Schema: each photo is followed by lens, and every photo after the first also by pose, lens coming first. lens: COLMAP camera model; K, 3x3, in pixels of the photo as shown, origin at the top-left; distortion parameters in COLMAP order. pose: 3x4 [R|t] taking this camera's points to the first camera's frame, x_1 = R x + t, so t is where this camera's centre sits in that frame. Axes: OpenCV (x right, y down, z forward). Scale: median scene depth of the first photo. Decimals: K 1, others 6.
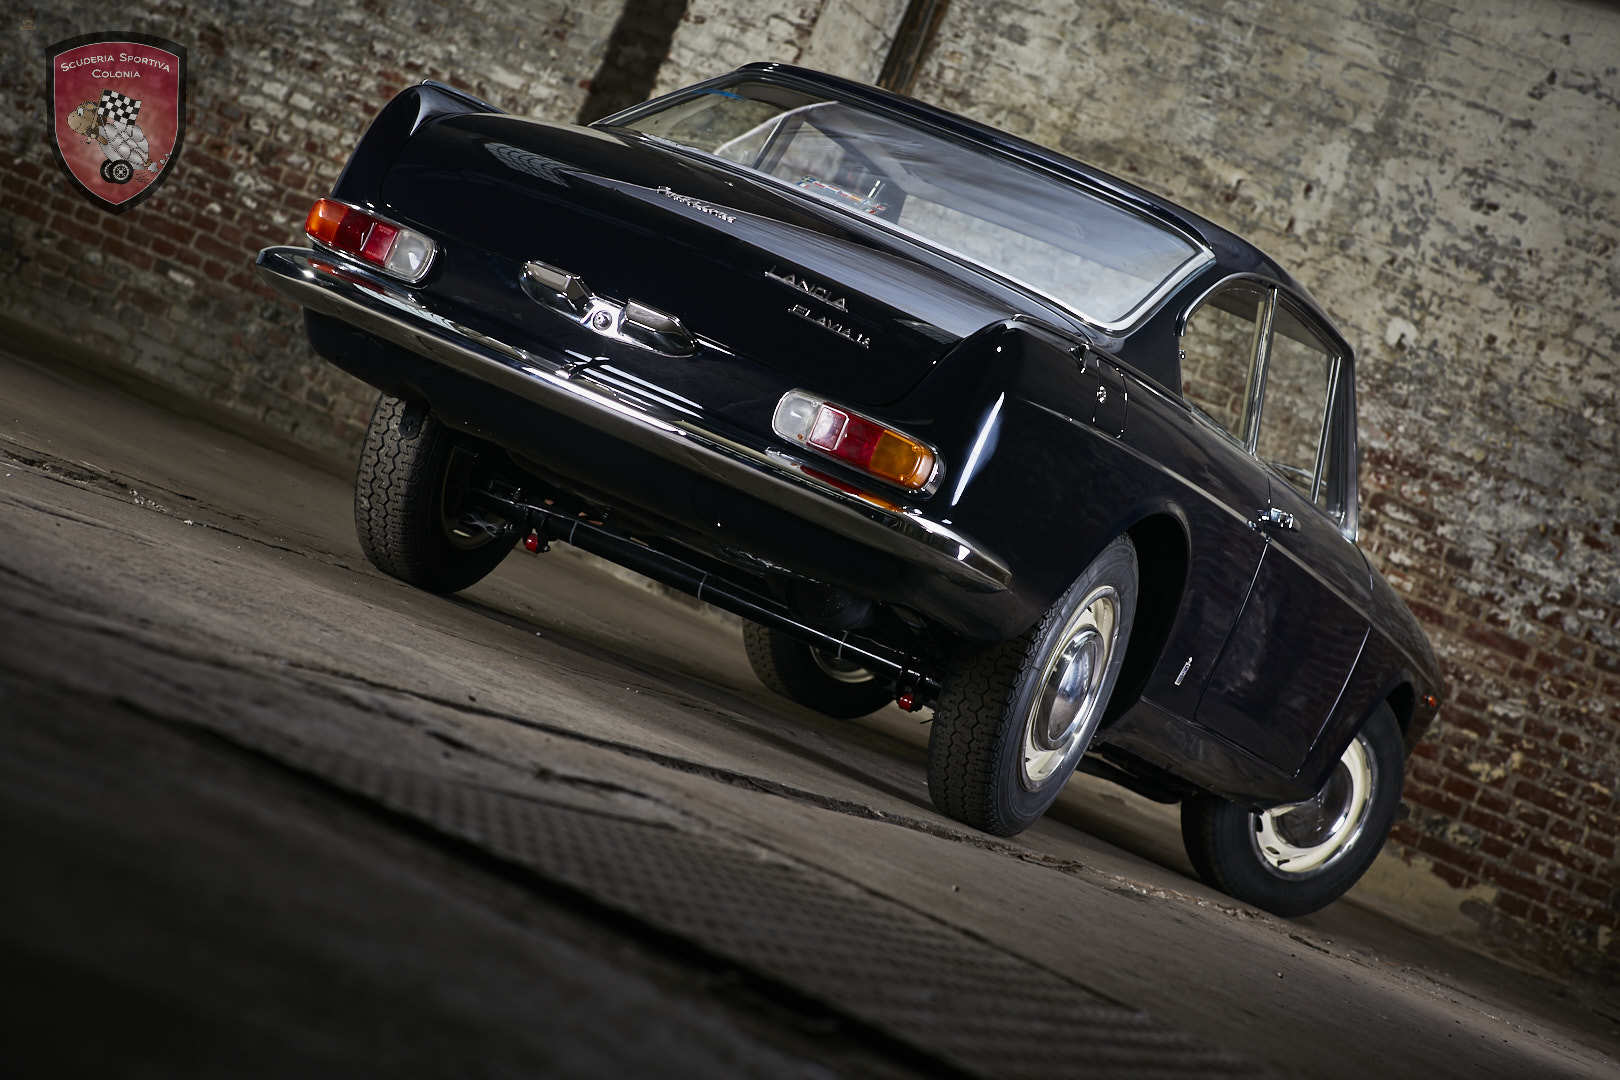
lens RADIAL K [[3942.9, 0, 811.9], [0, 3942.9, 551.6], [0, 0, 1]] dist [0.117322, -1.222721]
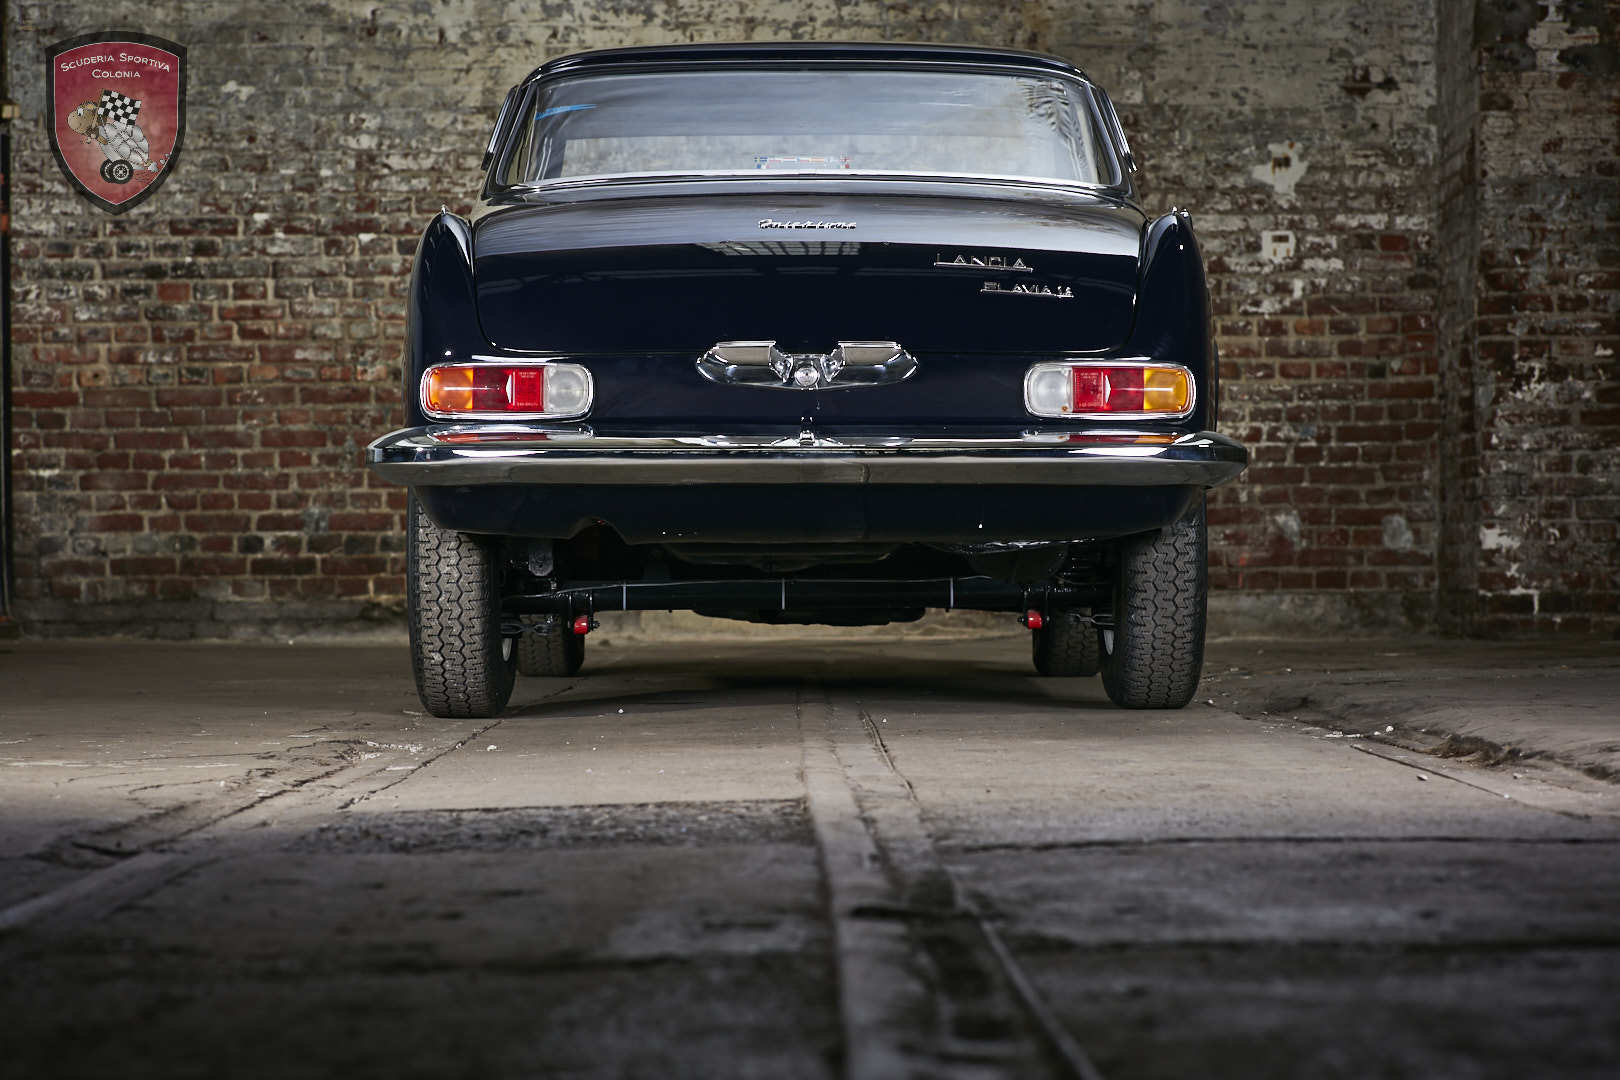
lens RADIAL K [[3942.9, 0, 811.9], [0, 3942.9, 551.6], [0, 0, 1]] dist [0.117322, -1.222721]
pose [[0.862513, -0.392789, 0.319041, -0.167375], [0.368307, 0.919629, 0.136503, -0.067010], [-0.347016, -0.000231, 0.937859, 0.051298]]
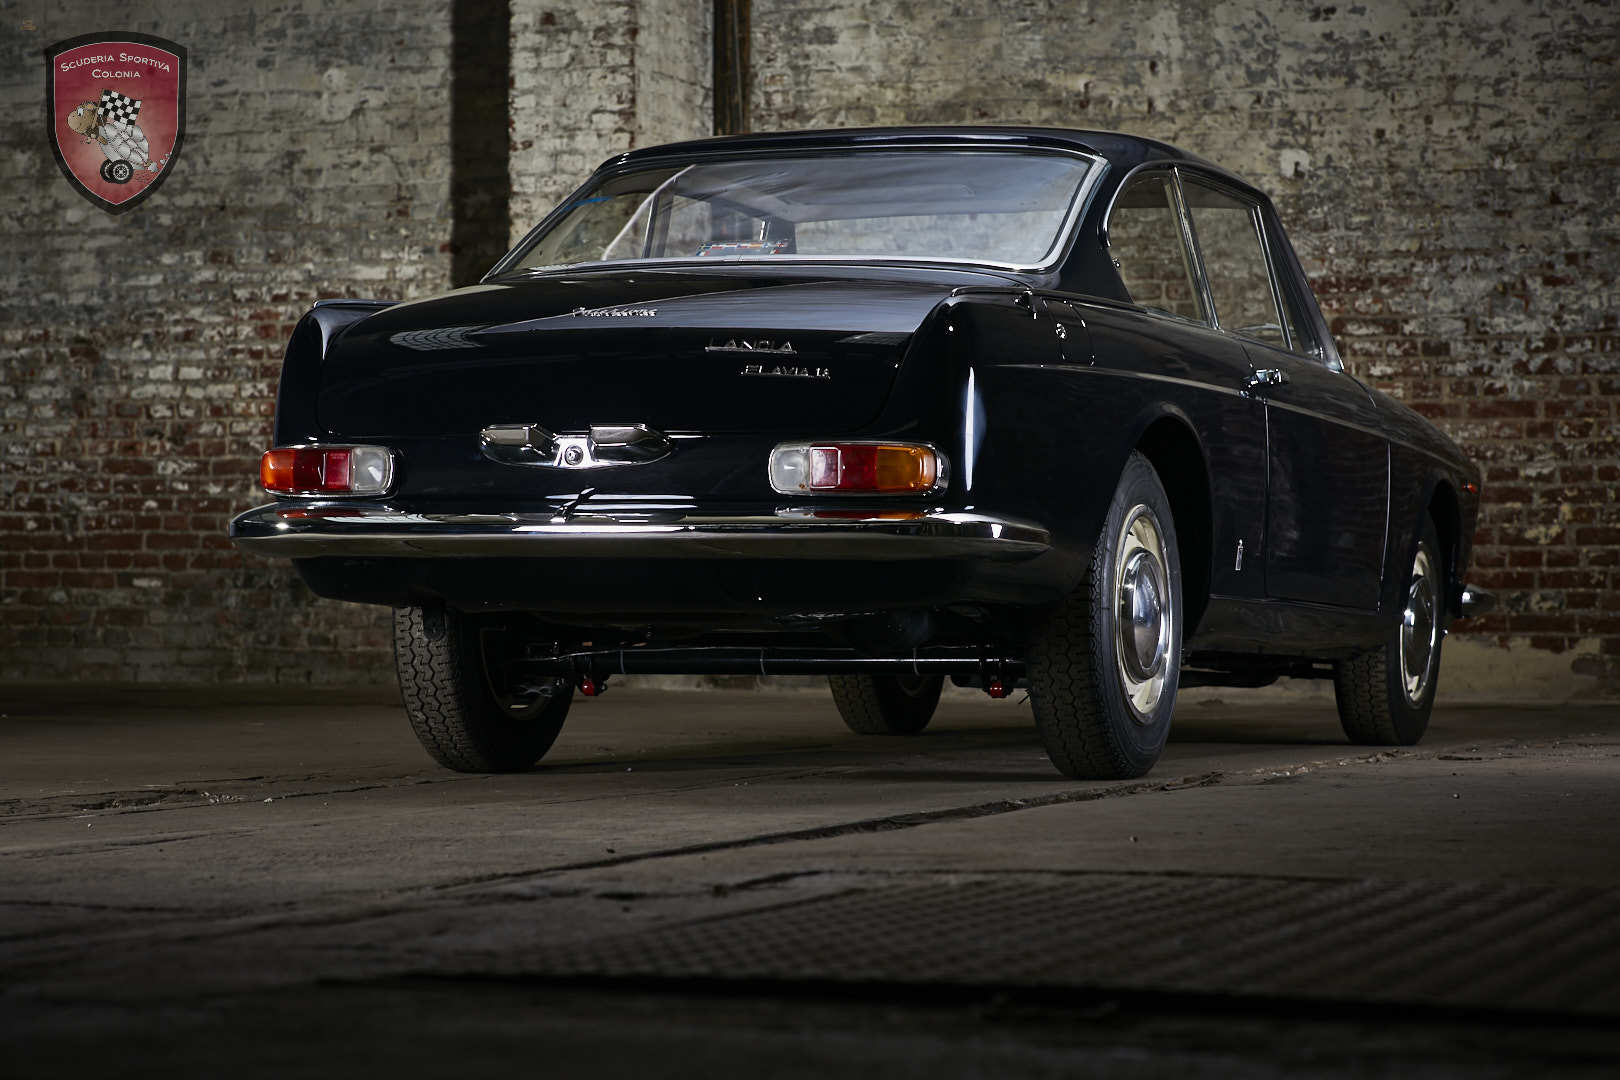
lens RADIAL K [[3942.9, 0, 811.9], [0, 3942.9, 551.6], [0, 0, 1]] dist [0.117322, -1.222721]
pose [[0.922518, -0.385946, 0.002304, -0.004054], [0.385948, 0.922458, -0.010751, -0.000755], [0.002024, 0.010807, 0.999940, 0.000139]]
